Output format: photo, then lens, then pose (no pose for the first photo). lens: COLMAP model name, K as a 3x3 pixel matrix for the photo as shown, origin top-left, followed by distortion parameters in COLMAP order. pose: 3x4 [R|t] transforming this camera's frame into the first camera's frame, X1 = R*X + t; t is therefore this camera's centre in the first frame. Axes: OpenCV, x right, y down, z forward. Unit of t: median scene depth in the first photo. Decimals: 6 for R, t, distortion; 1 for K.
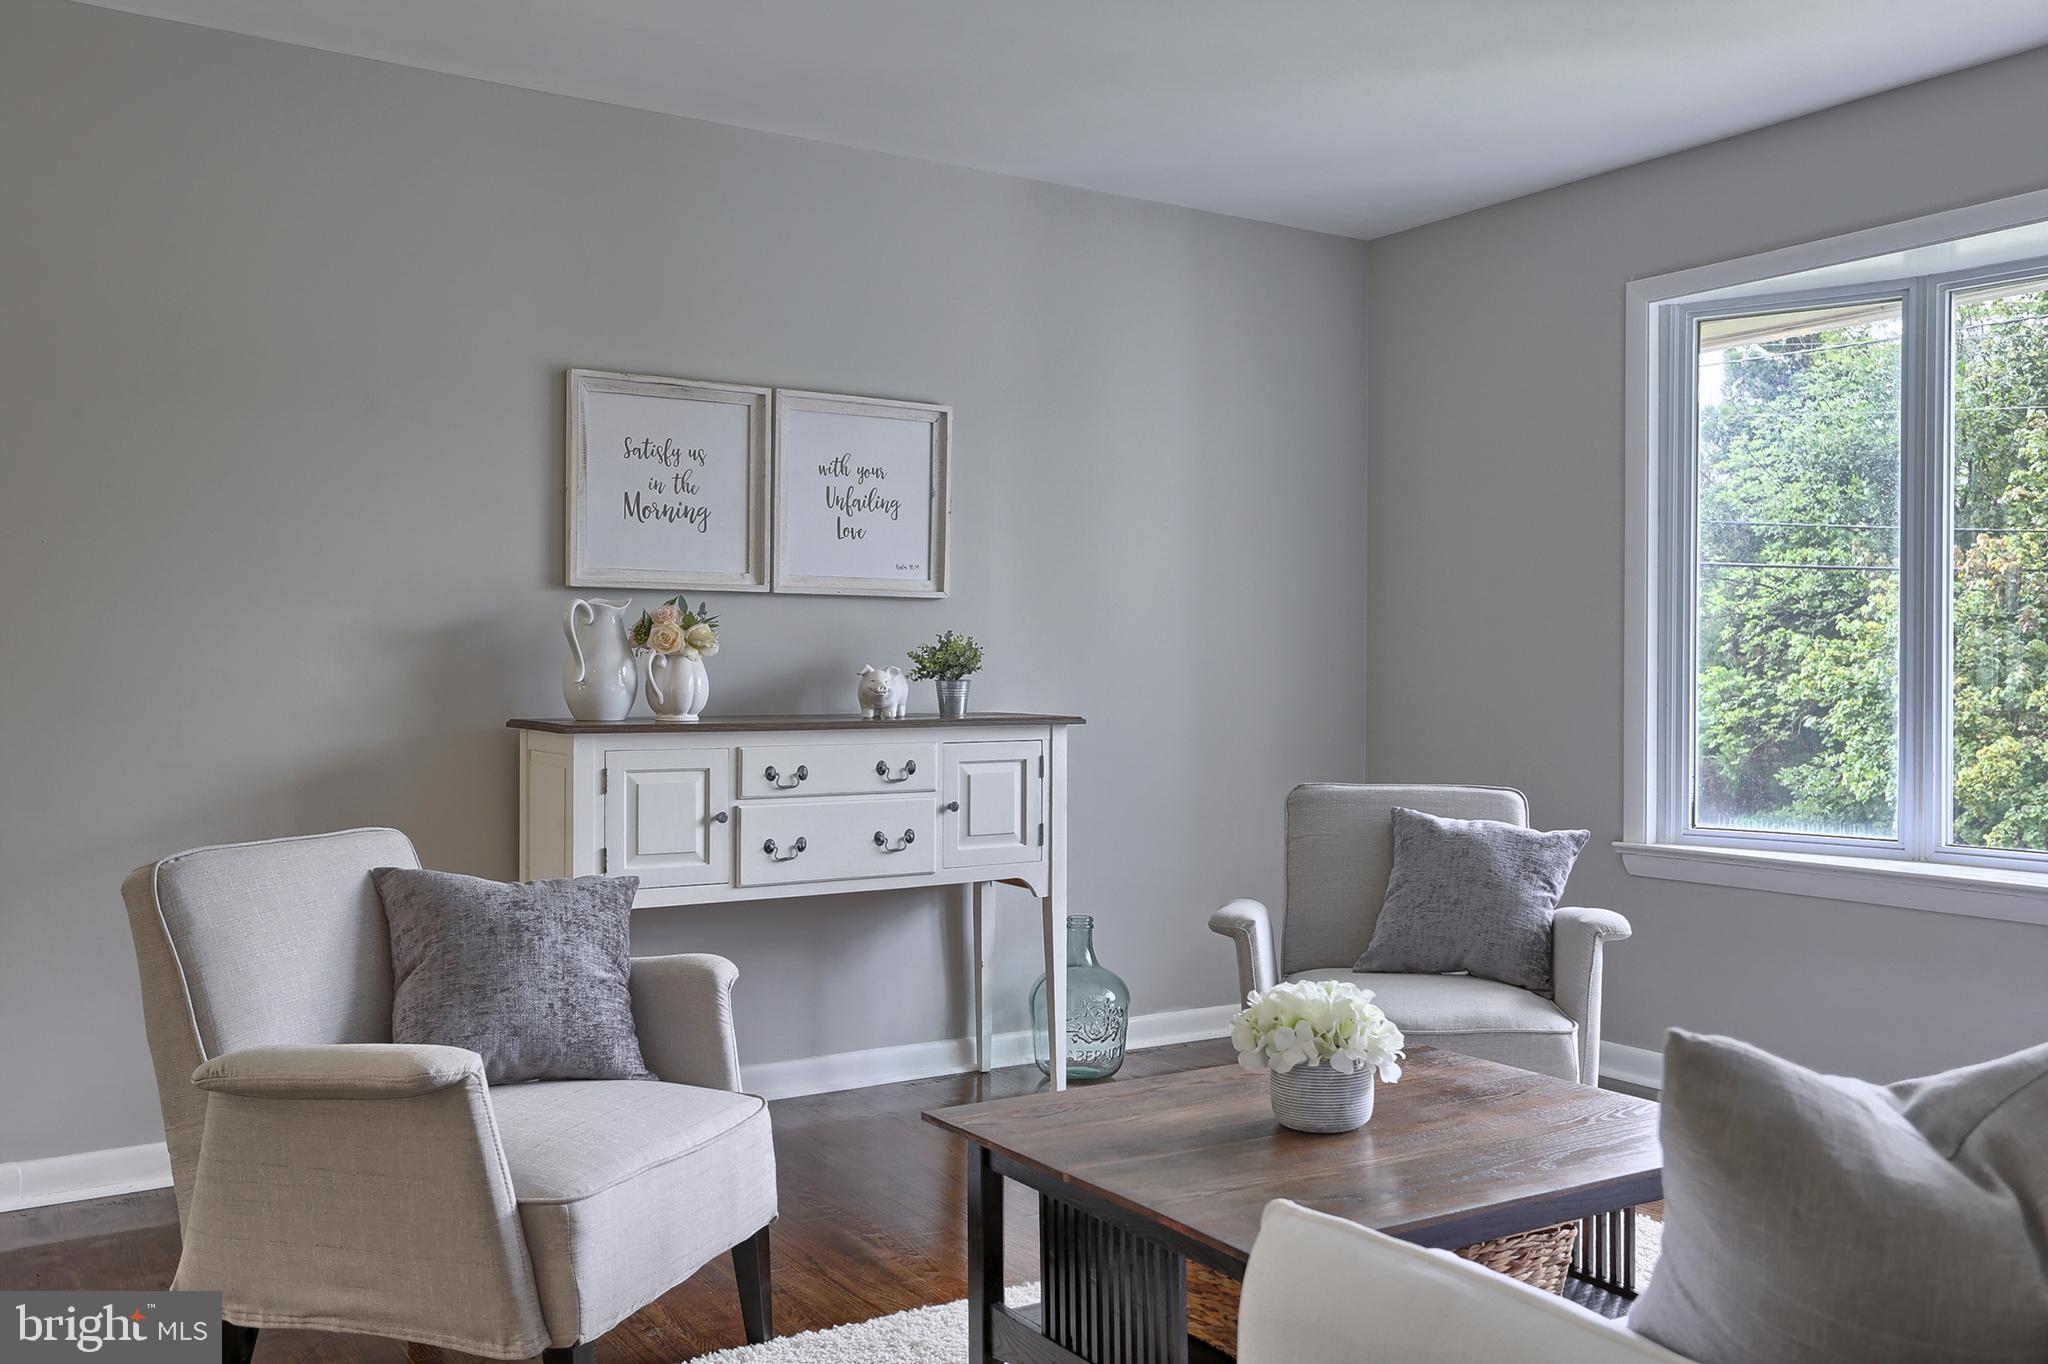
lens RADIAL K [[1841.8, 0, 1037.4], [0, 1841.8, 691.3], [0, 0, 1]] dist [0.010241, 0.009666]
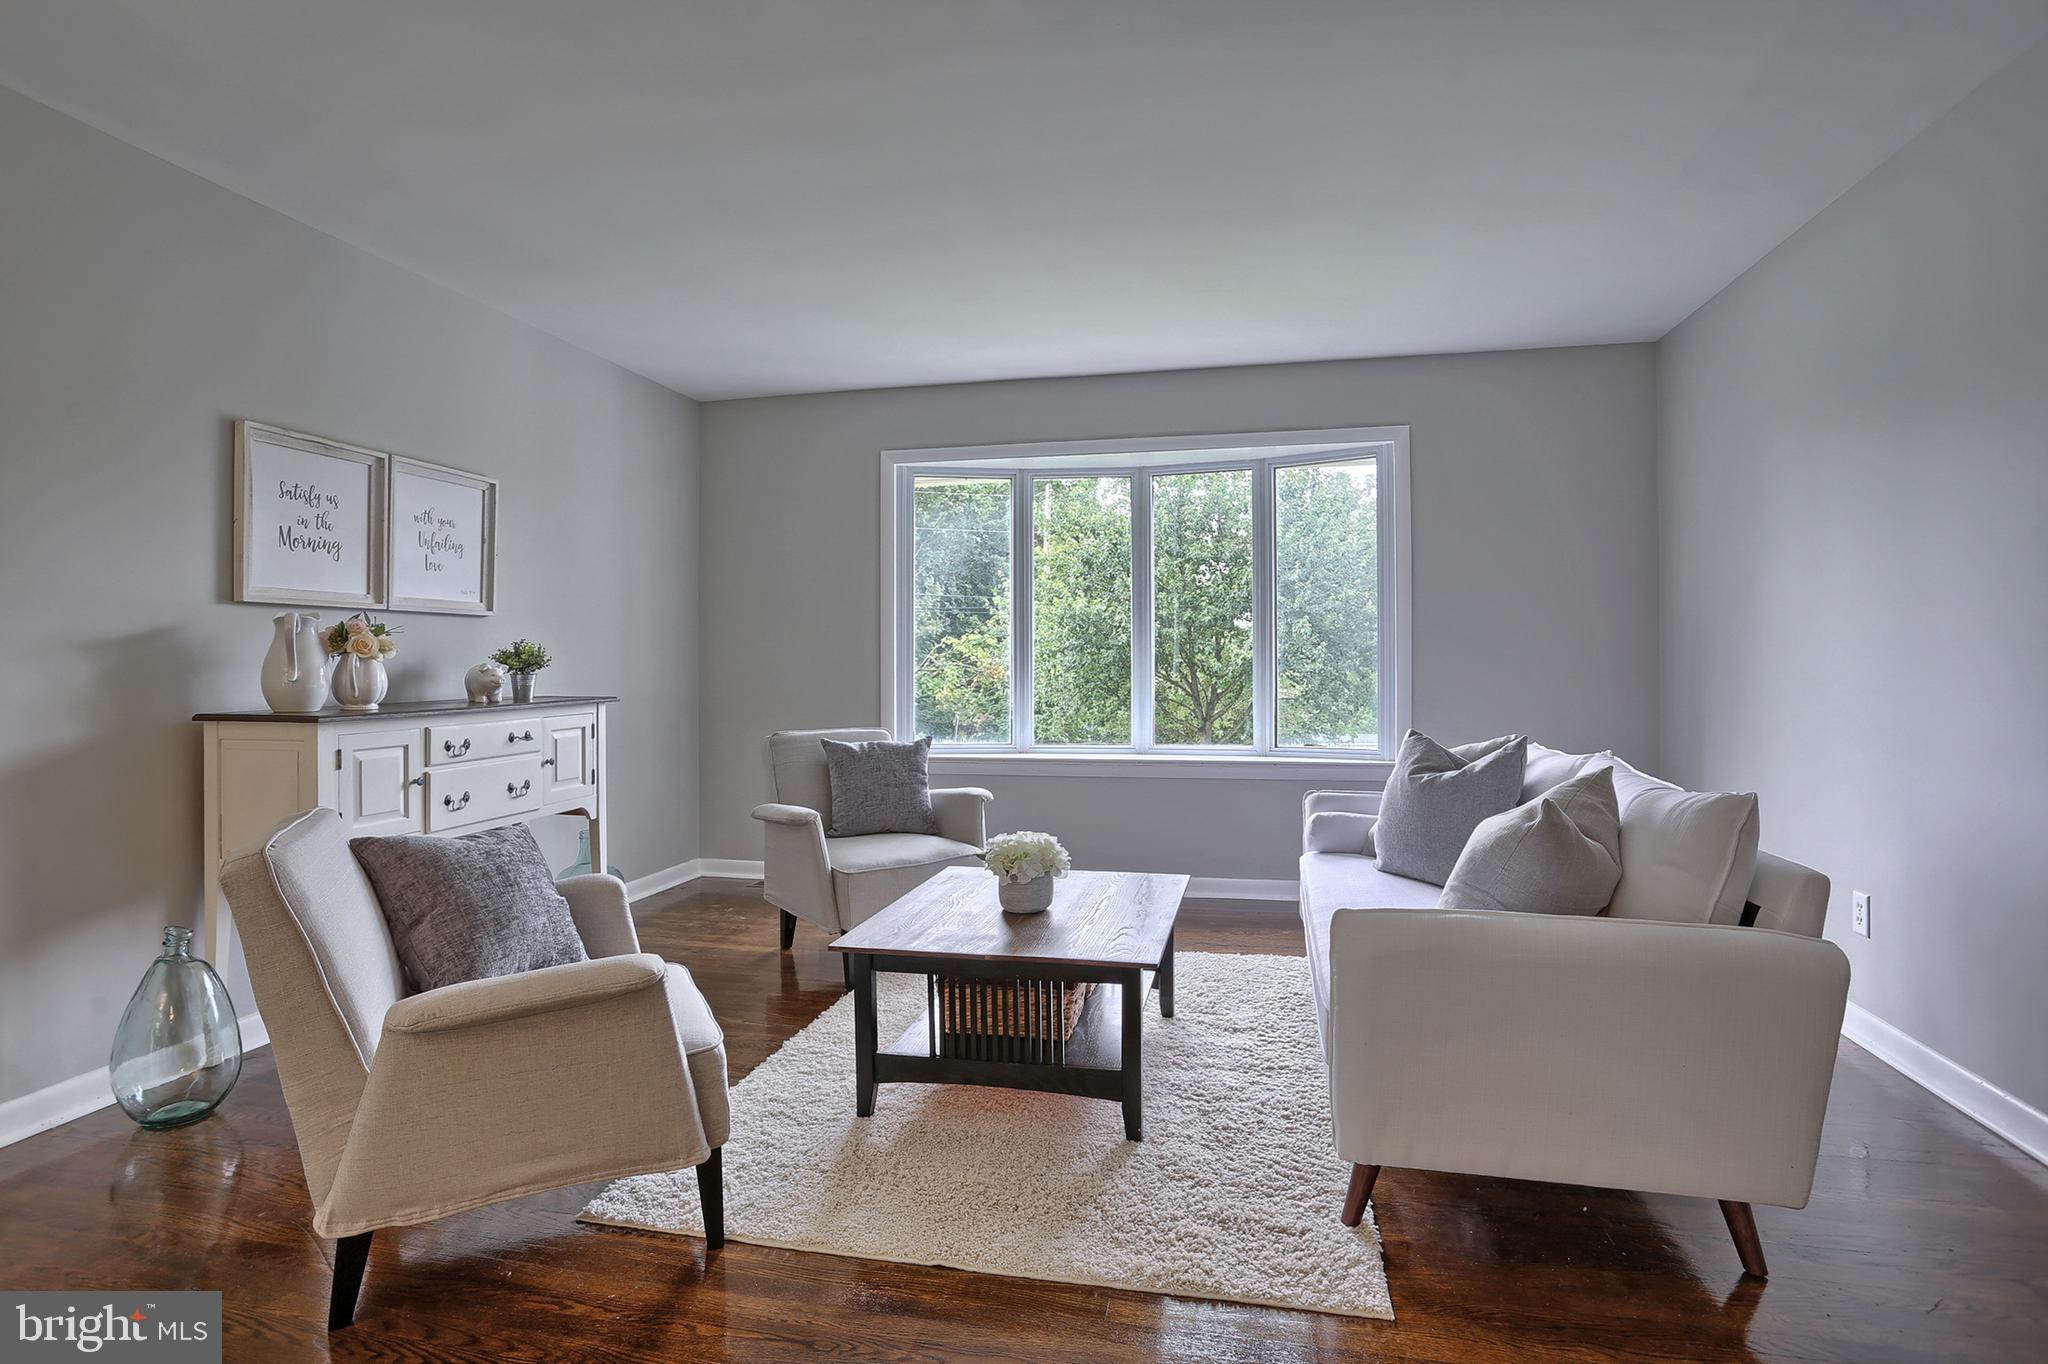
lens RADIAL K [[1084.4, 0, 1057.0], [0, 1084.4, 666.6], [0, 0, 1]] dist [-0.050289, 0.029100]
pose [[0.693854, -0.013567, 0.719988, -0.373188], [0.017609, 0.999843, 0.001871, -0.006127], [-0.719901, 0.011380, 0.693984, 0.133591]]
